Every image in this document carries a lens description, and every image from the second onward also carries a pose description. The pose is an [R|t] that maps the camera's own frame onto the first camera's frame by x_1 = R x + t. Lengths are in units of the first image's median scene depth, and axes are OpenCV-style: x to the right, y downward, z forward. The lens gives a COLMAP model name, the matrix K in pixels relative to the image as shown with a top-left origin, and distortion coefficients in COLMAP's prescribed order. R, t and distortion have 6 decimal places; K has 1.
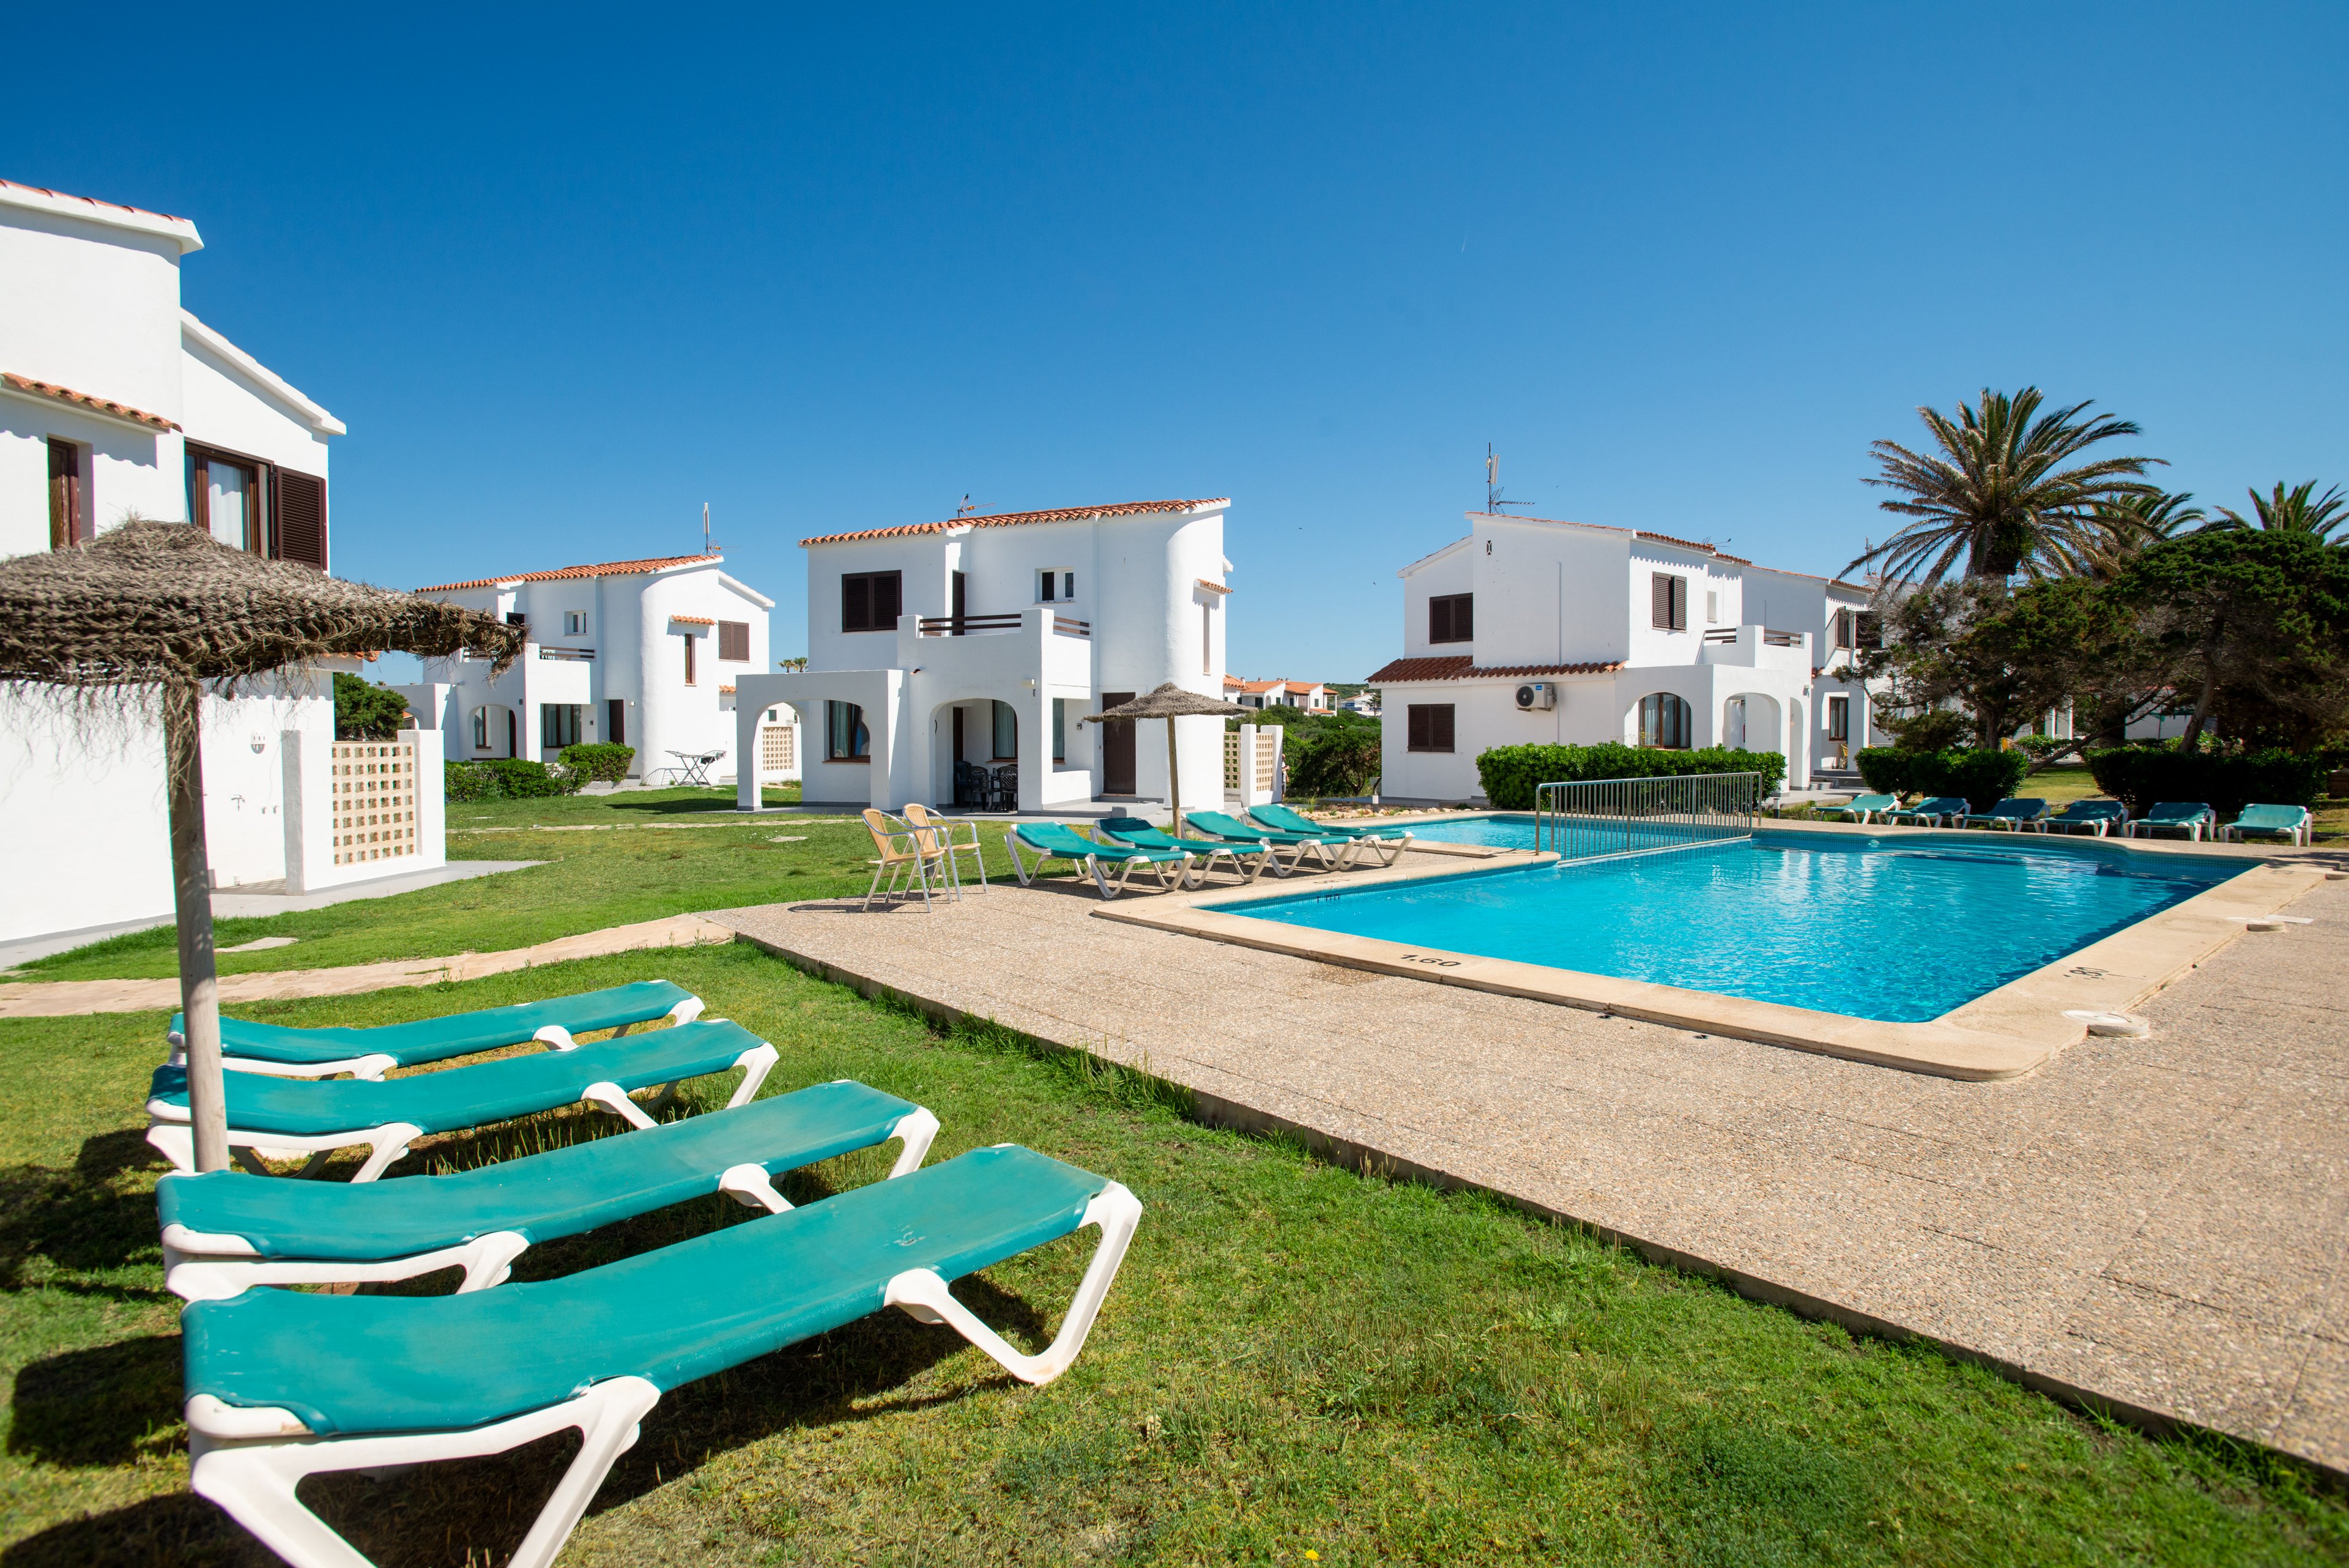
lens RADIAL K [[1206.9, 0, 1174.5], [0, 1206.9, 784.0], [0, 0, 1]] dist [-0.066823, 0.031375]
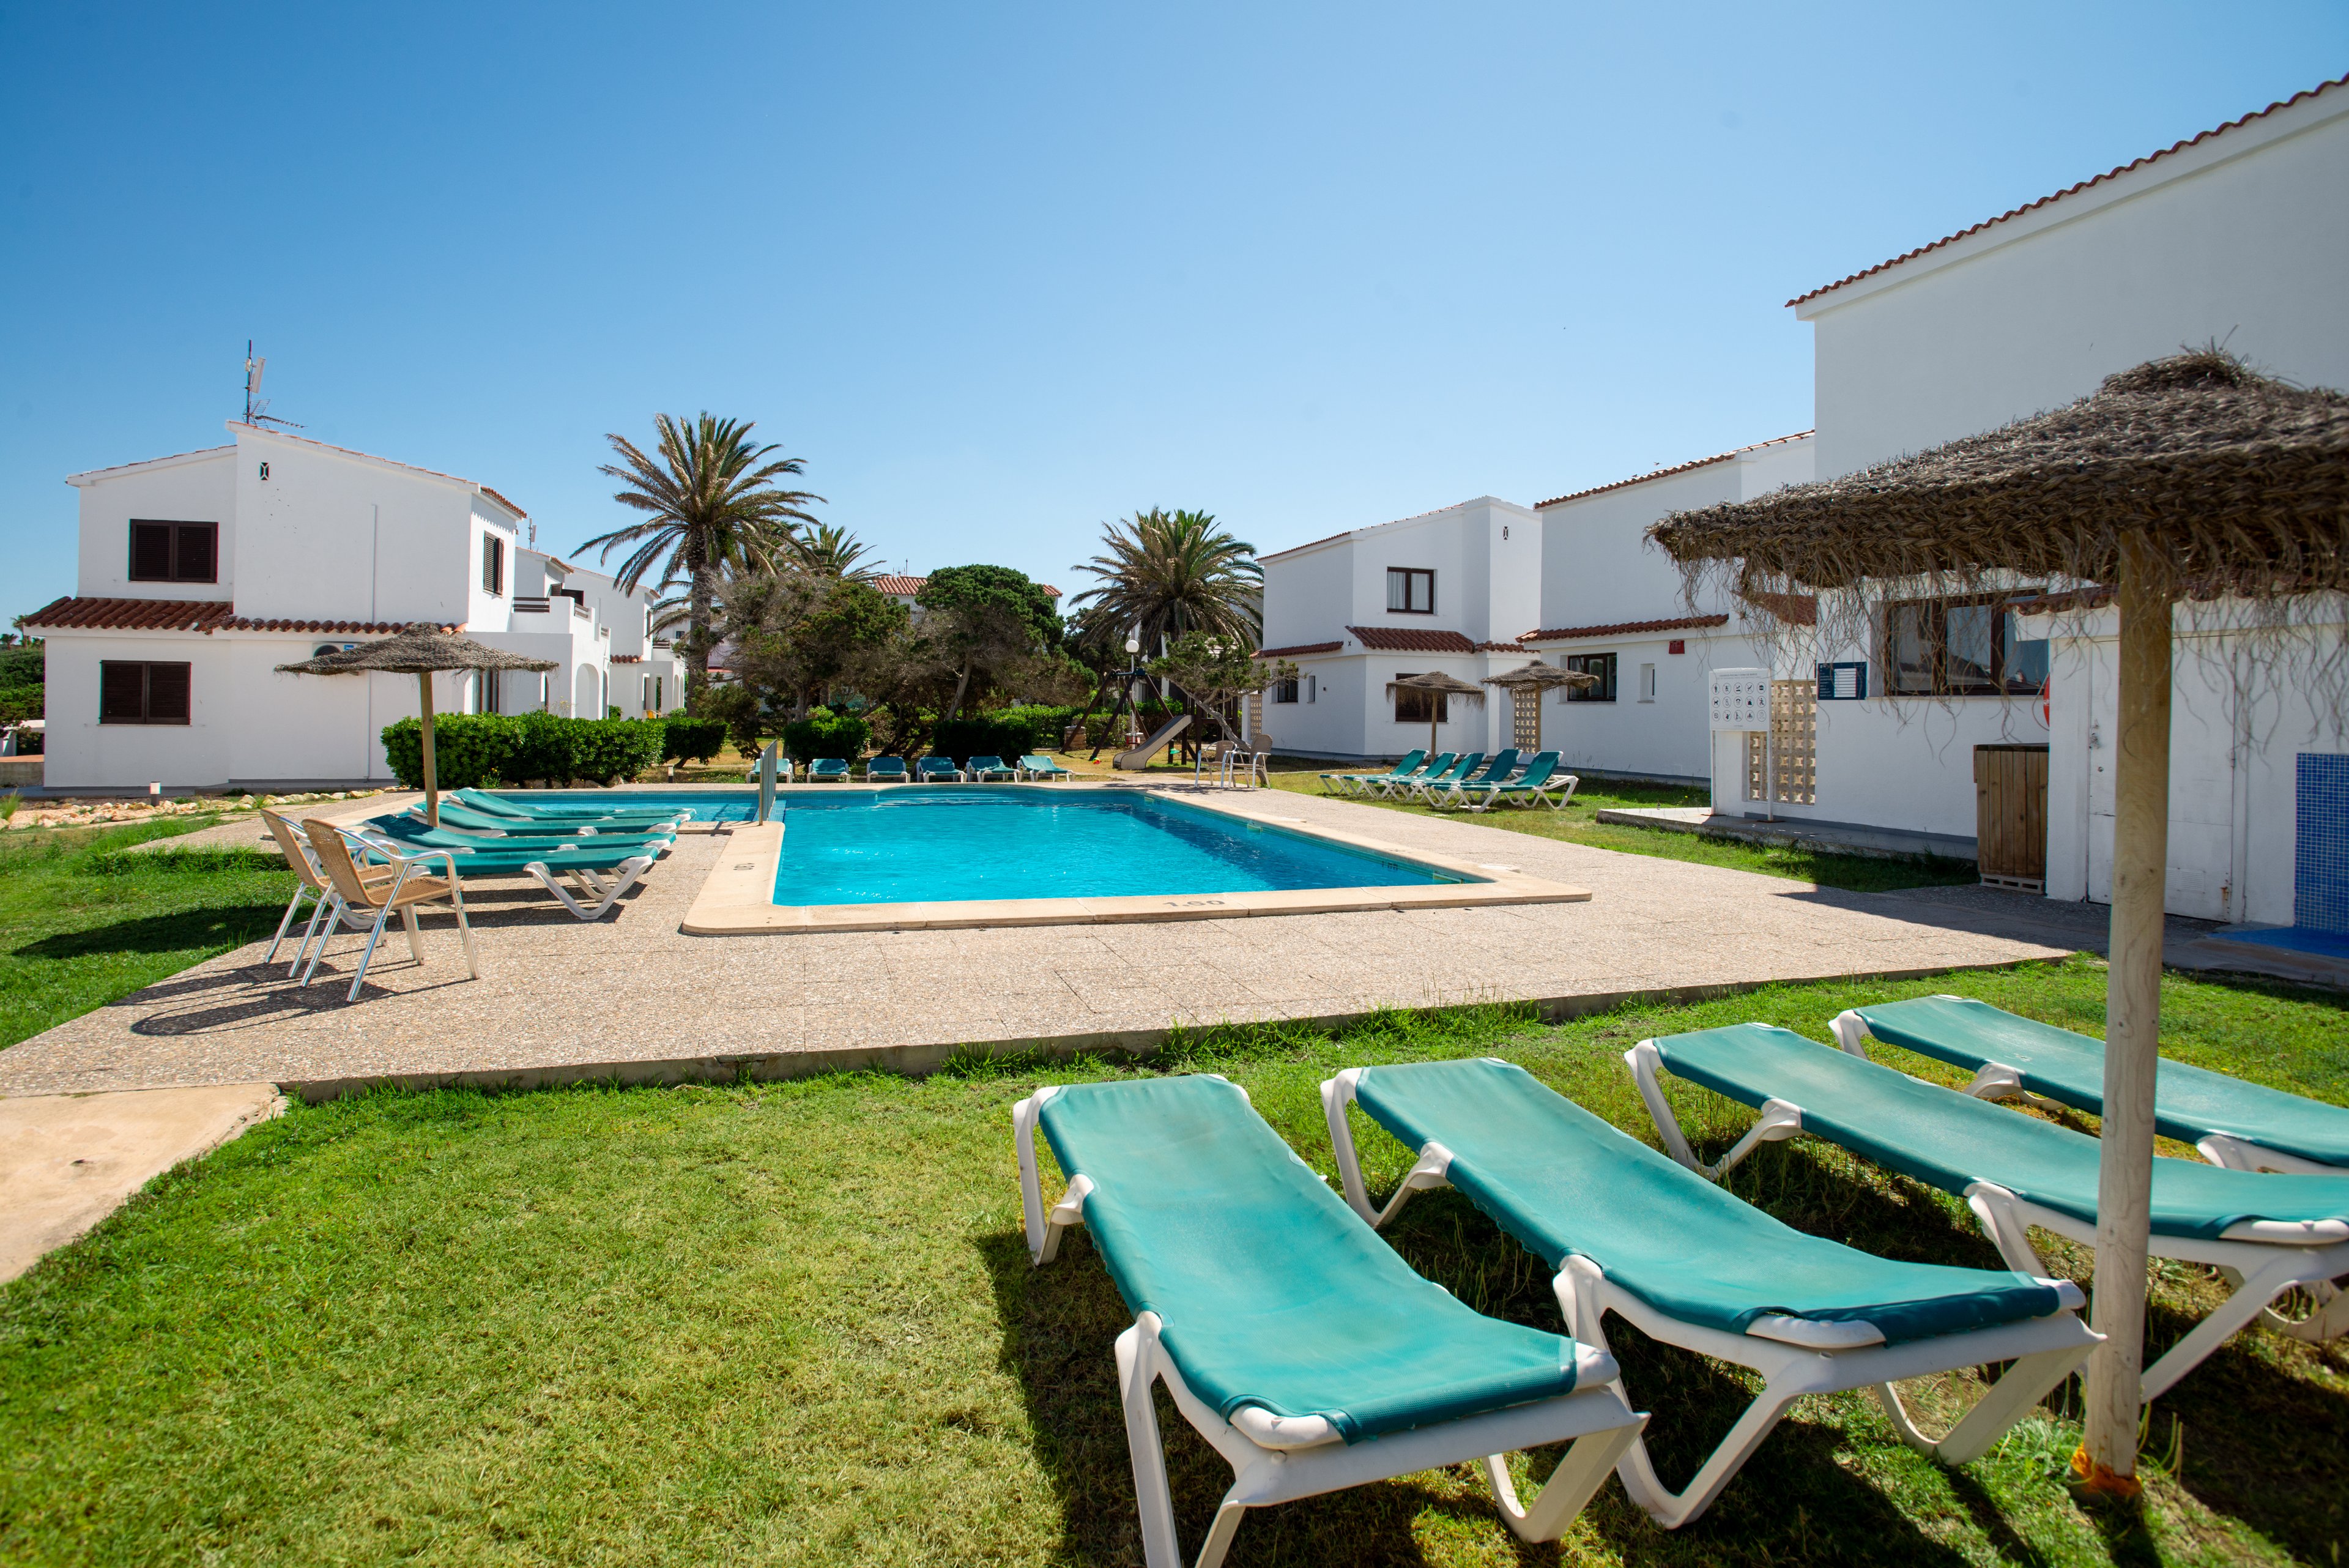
lens RADIAL K [[1163.0, 0, 1167.7], [0, 1163.0, 724.4], [0, 0, 1]] dist [-0.079621, 0.036476]
pose [[0.394050, -0.005148, 0.919074, -0.217552], [0.027696, 0.999597, -0.006276, -0.004403], [-0.918671, 0.027928, 0.394034, 0.156992]]
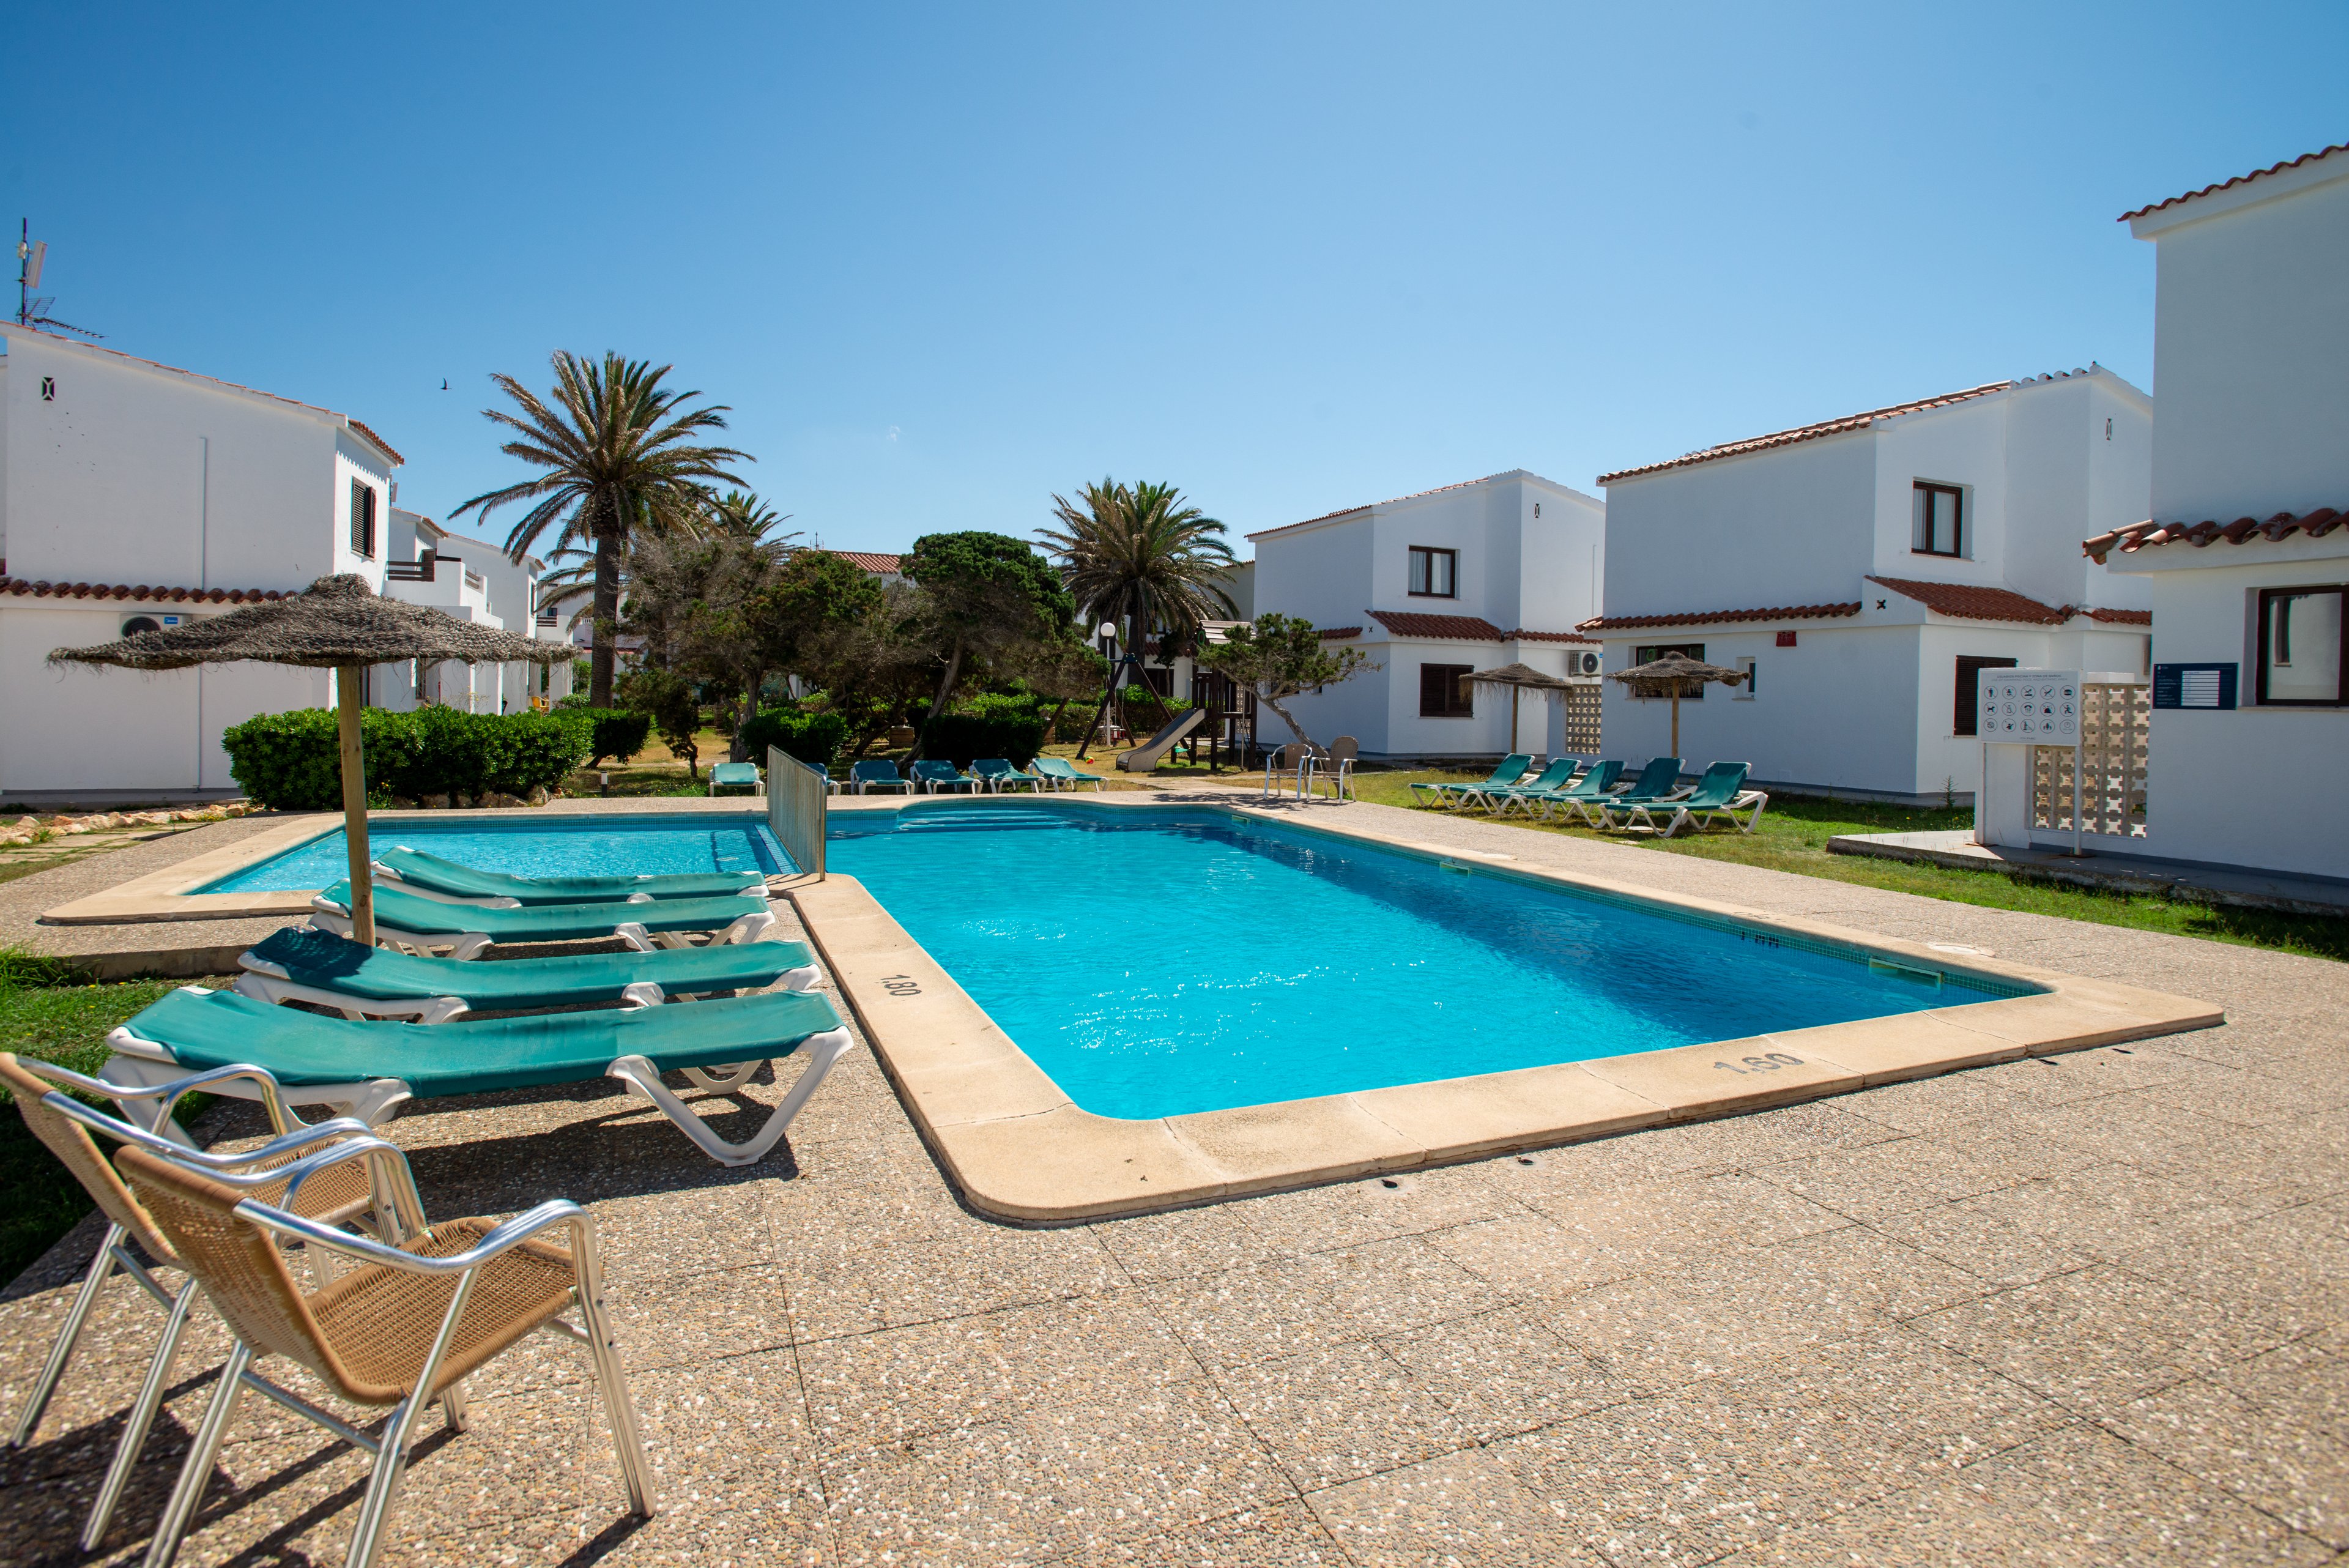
lens RADIAL K [[1165.9, 0, 1174.8], [0, 1165.9, 731.0], [0, 0, 1]] dist [-0.063529, 0.022045]
pose [[0.295247, -0.021917, 0.955170, -0.136494], [0.023529, 0.999600, 0.015663, -0.016467], [-0.955131, 0.017850, 0.295644, 0.302174]]
